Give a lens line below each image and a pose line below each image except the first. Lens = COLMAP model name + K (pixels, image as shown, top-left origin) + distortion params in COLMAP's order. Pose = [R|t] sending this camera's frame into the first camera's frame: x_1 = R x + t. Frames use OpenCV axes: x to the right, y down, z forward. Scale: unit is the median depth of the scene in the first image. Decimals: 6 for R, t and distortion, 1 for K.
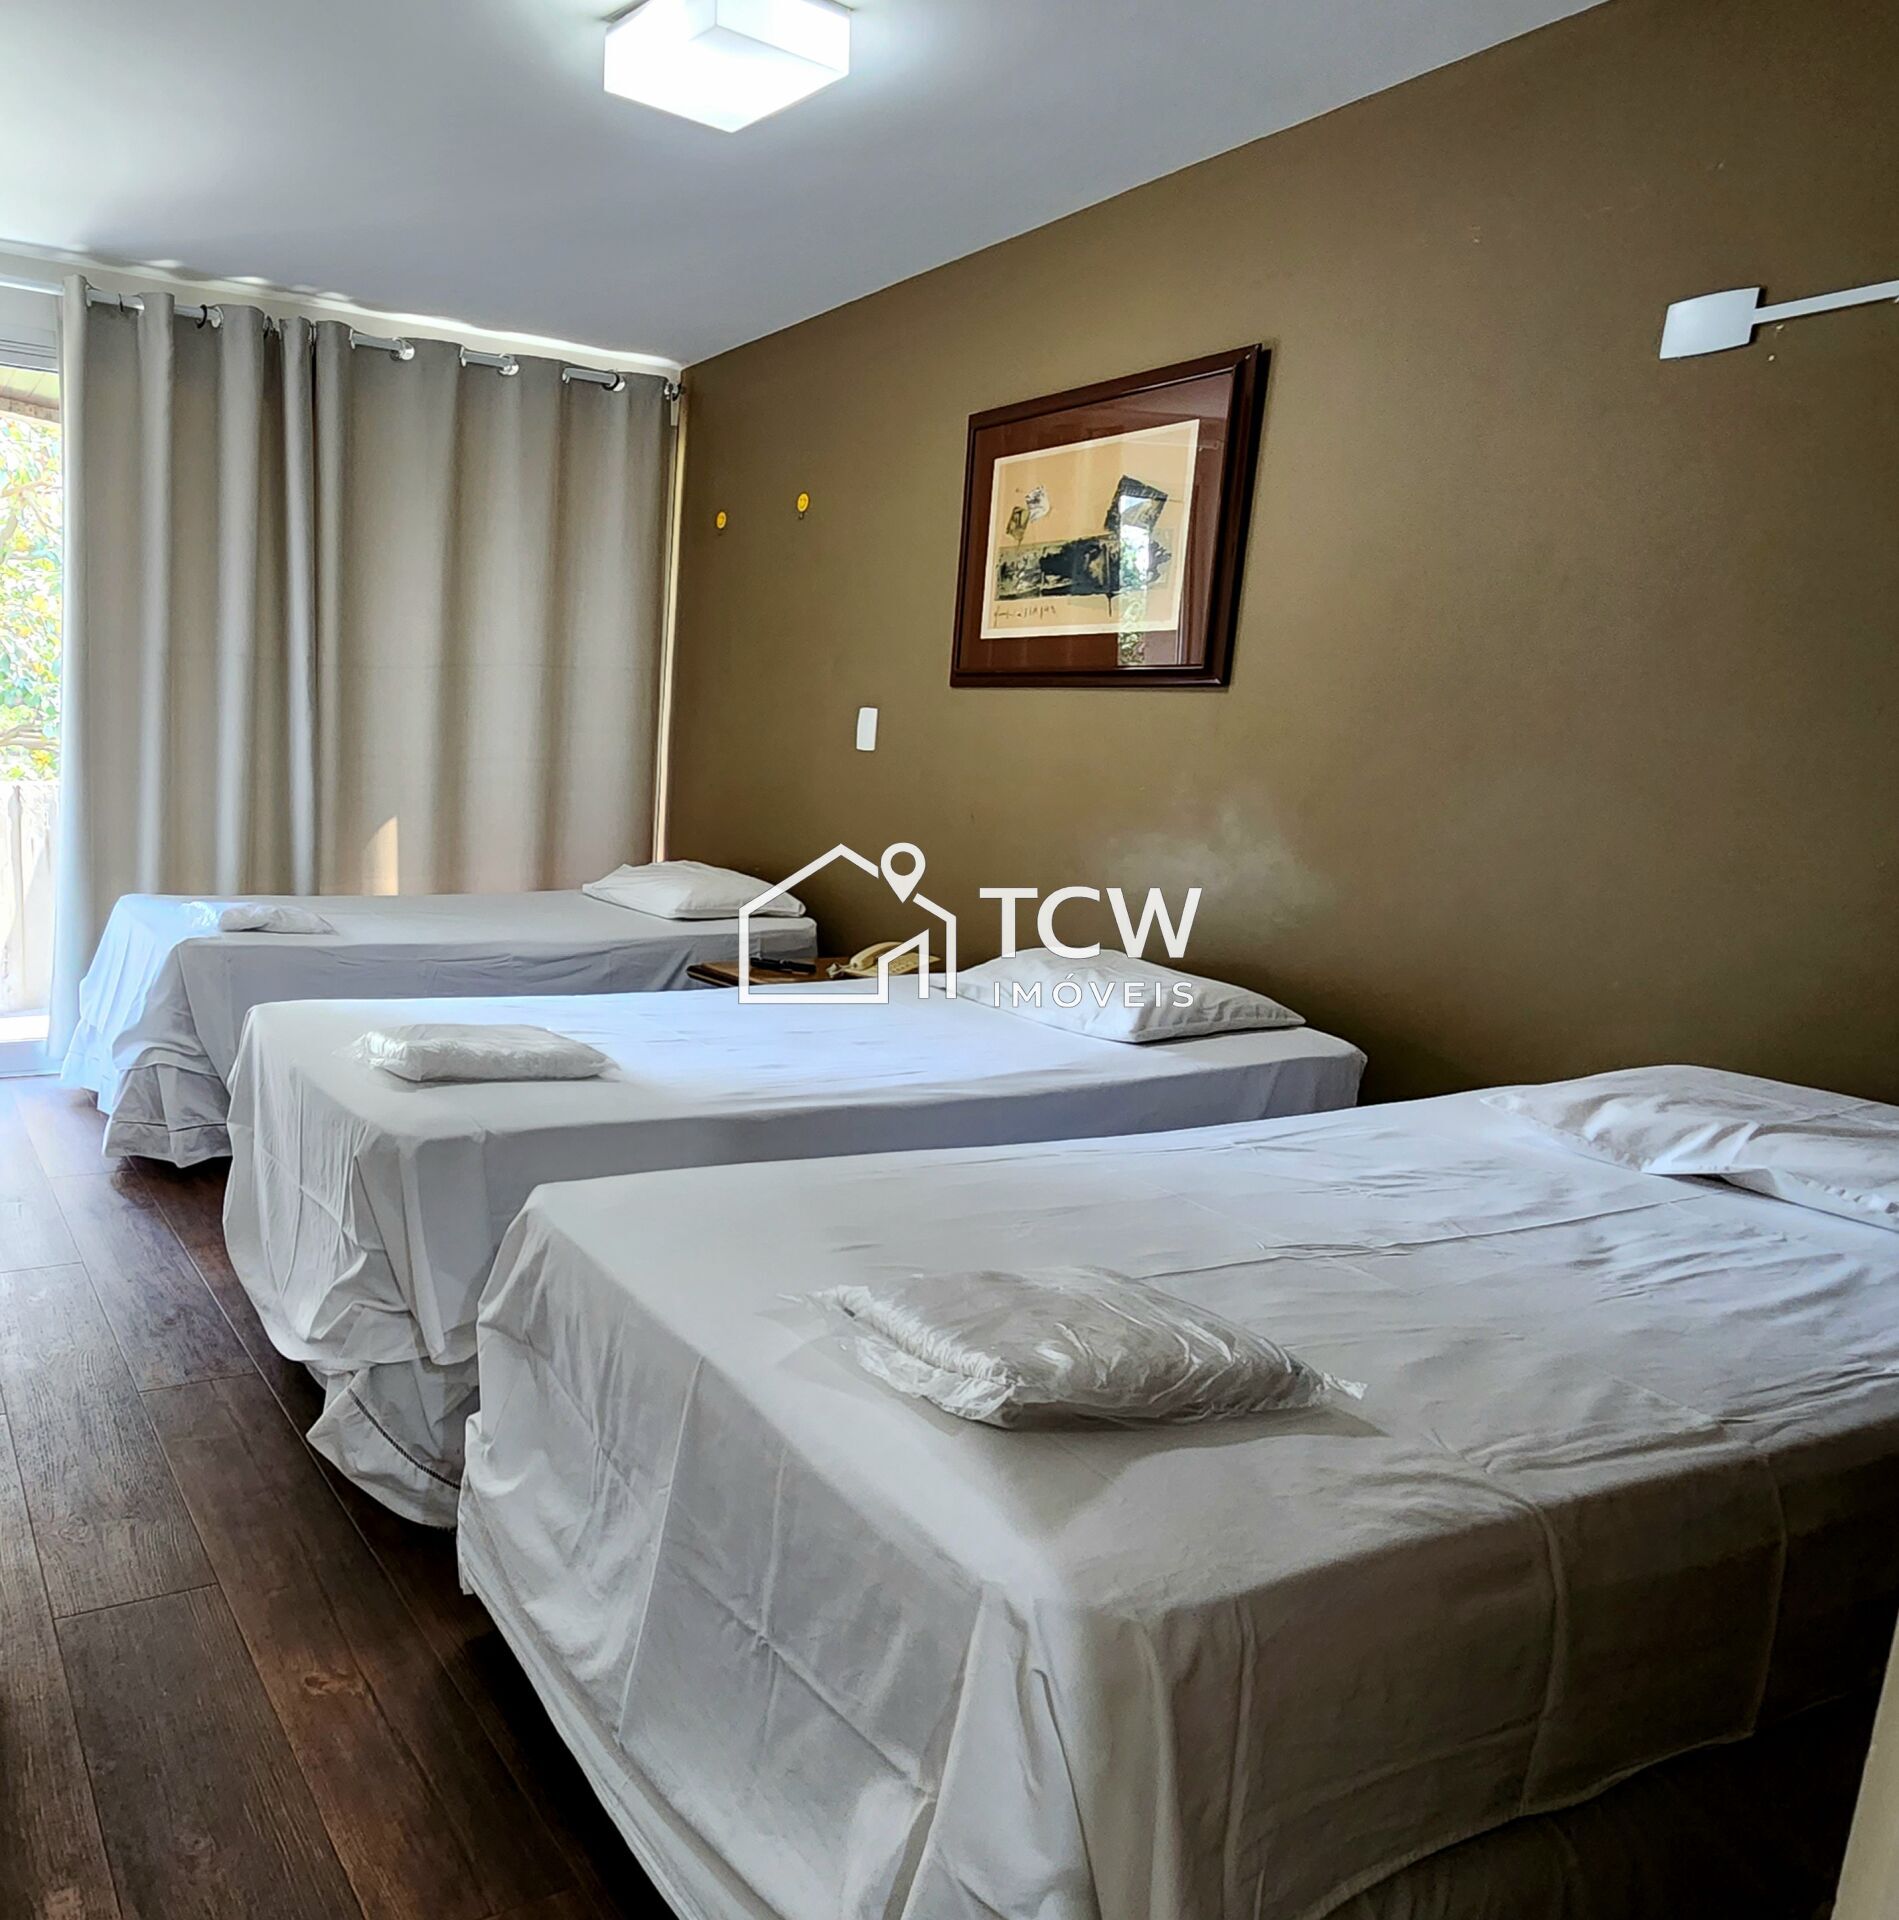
lens RADIAL K [[1437.6, 0, 568.1], [0, 1437.6, 988.2], [0, 0, 1]] dist [0.001437, 0.002830]
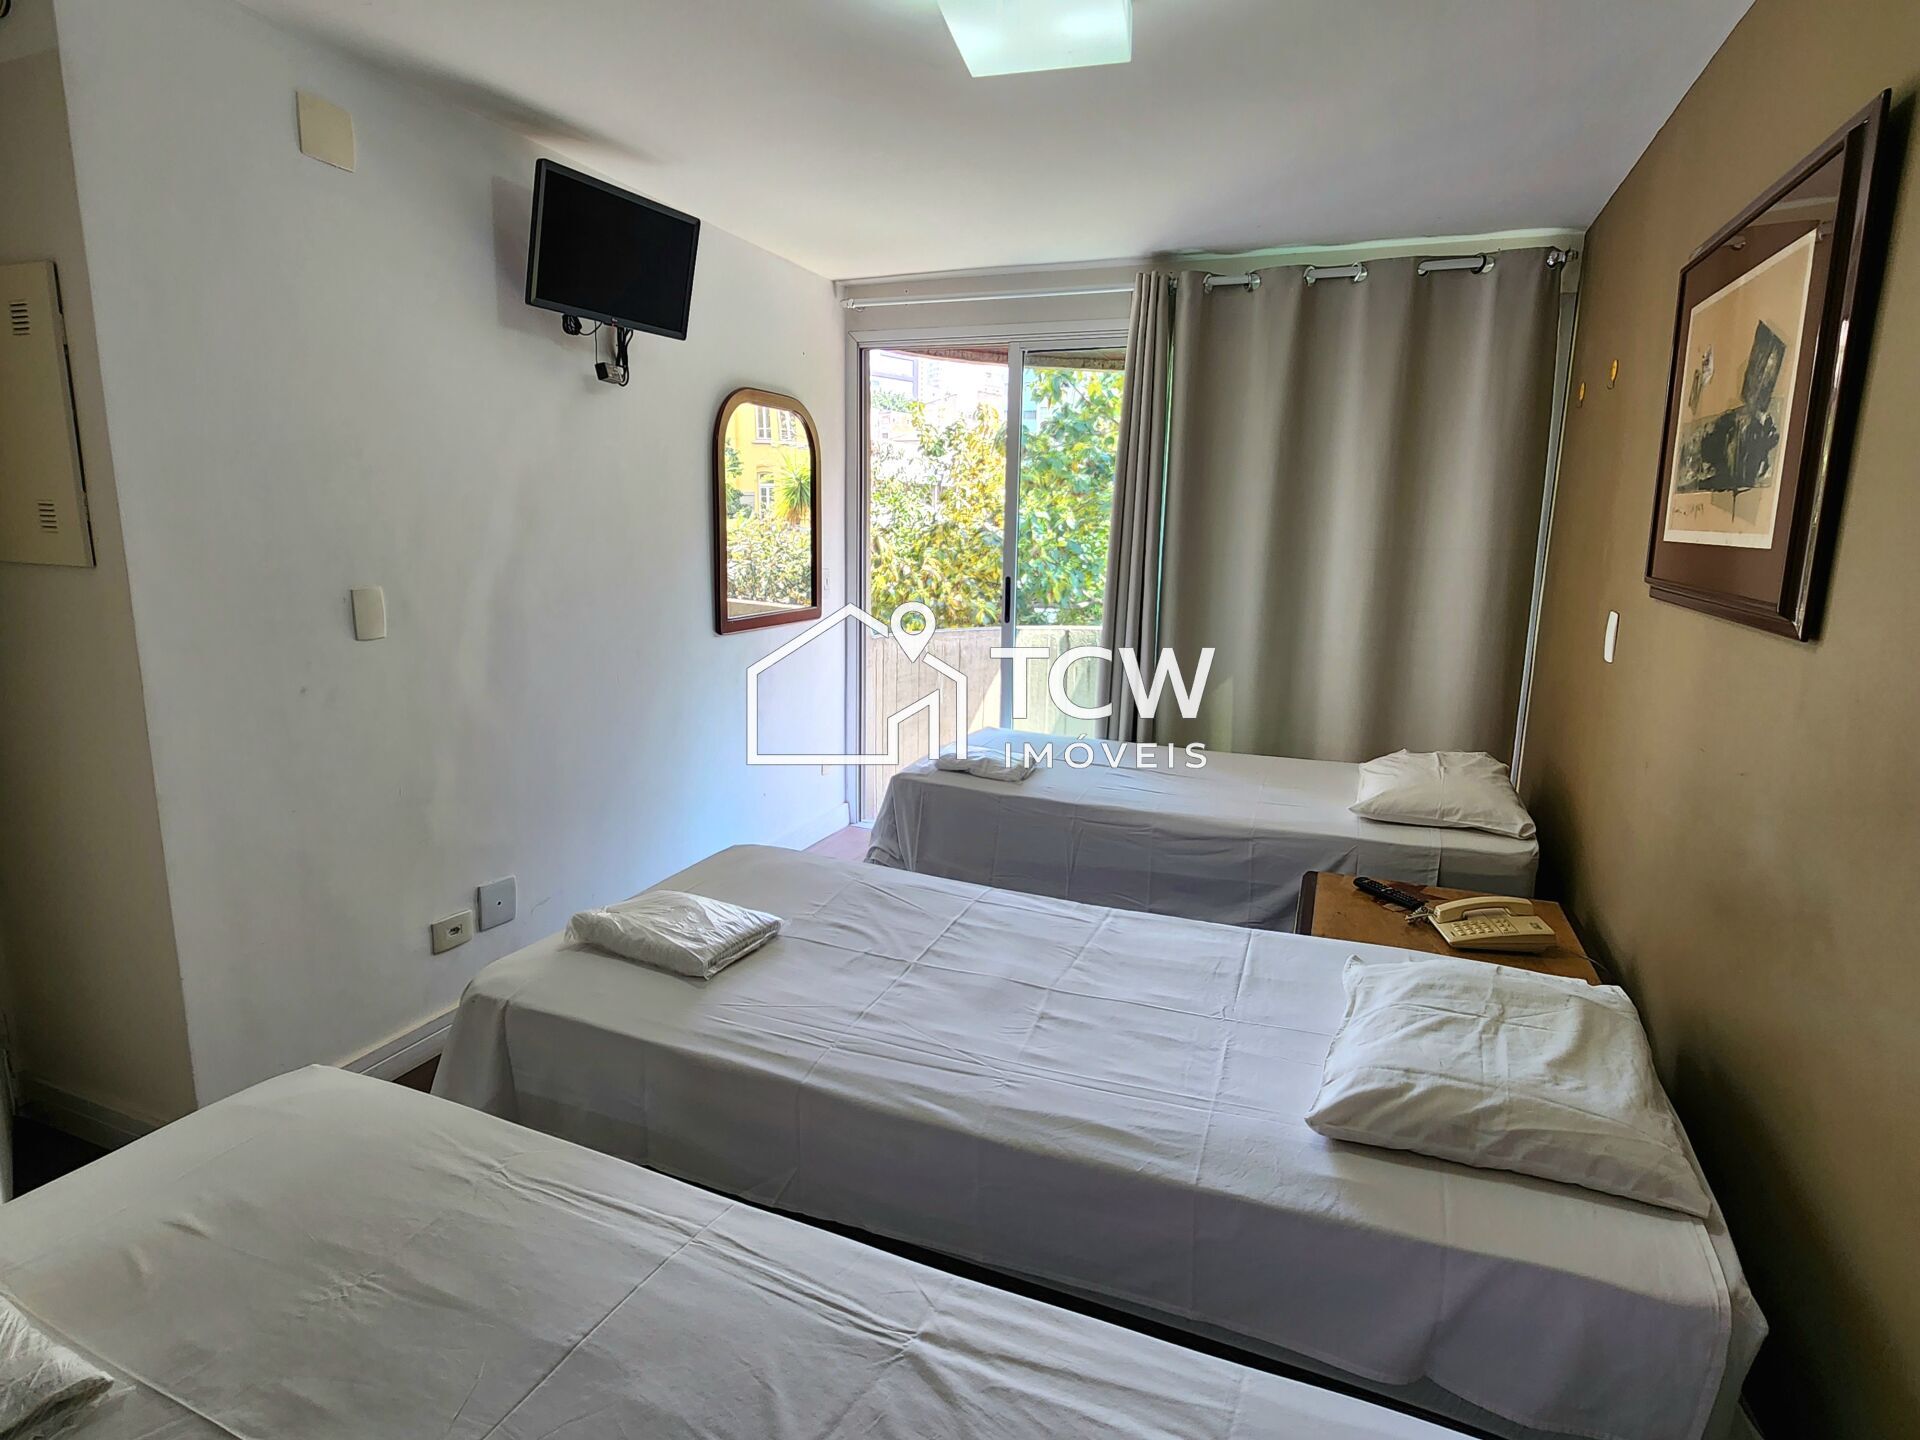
lens RADIAL K [[1040.0, 0, 952.6], [0, 1040.0, 713.8], [0, 0, 1]] dist [0.004176, 0.001710]
pose [[0.669408, 0.110909, -0.734570, 0.847845], [-0.123108, 0.991683, 0.037542, -0.232755], [0.732624, 0.065301, 0.677494, 0.644816]]
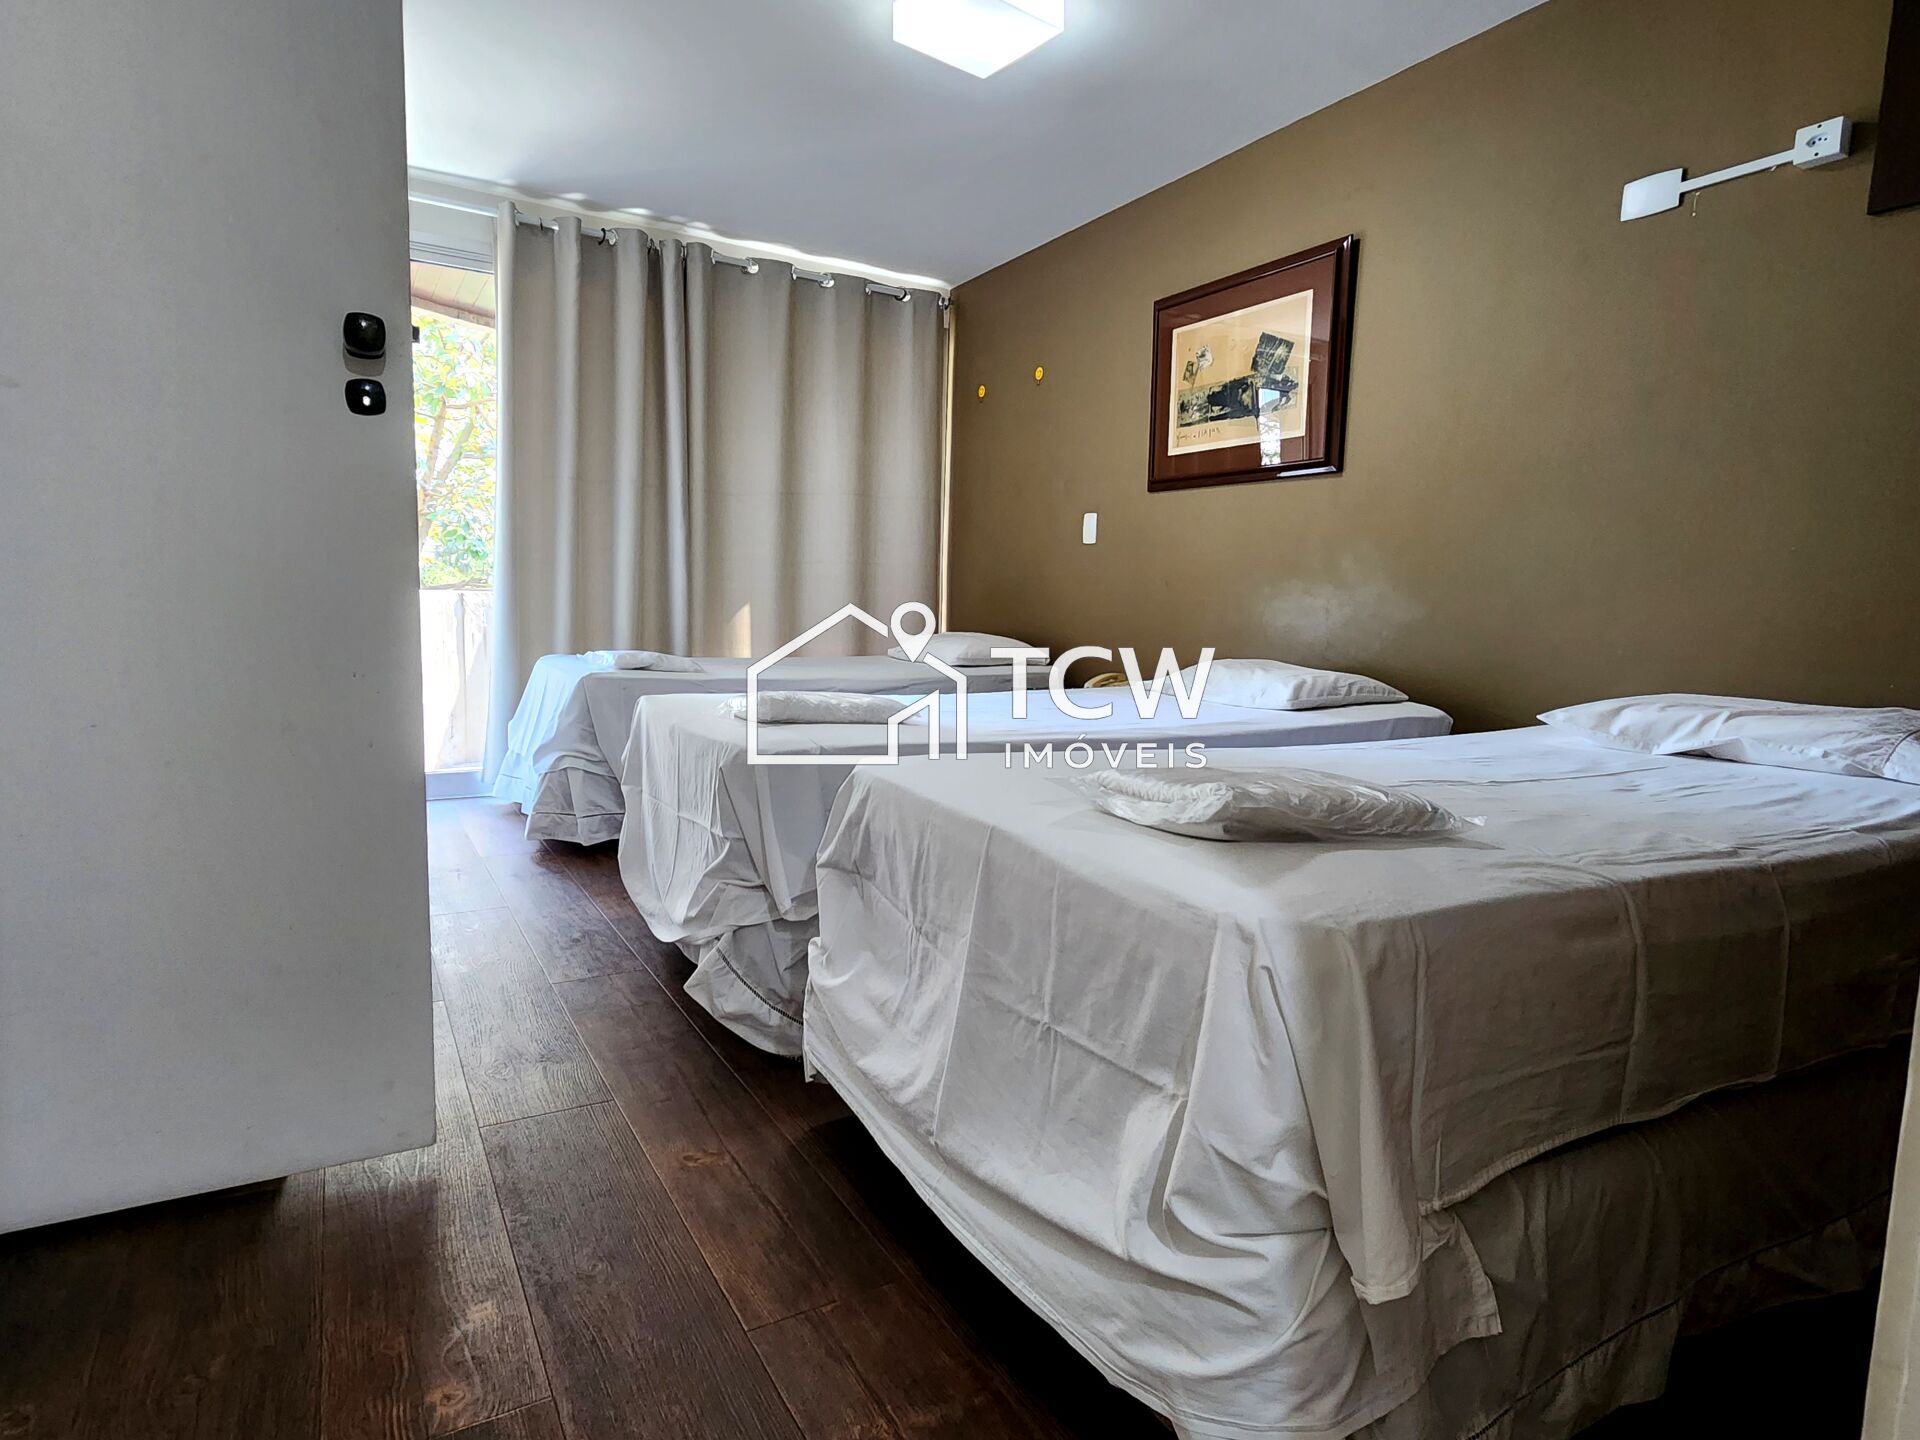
lens RADIAL K [[1040.0, 0, 952.6], [0, 1040.0, 713.8], [0, 0, 1]] dist [0.004176, 0.001710]
pose [[0.997083, -0.019292, 0.073848, -0.005842], [0.024361, 0.997363, -0.068370, 0.137161], [-0.072334, 0.069970, 0.994923, 0.038223]]
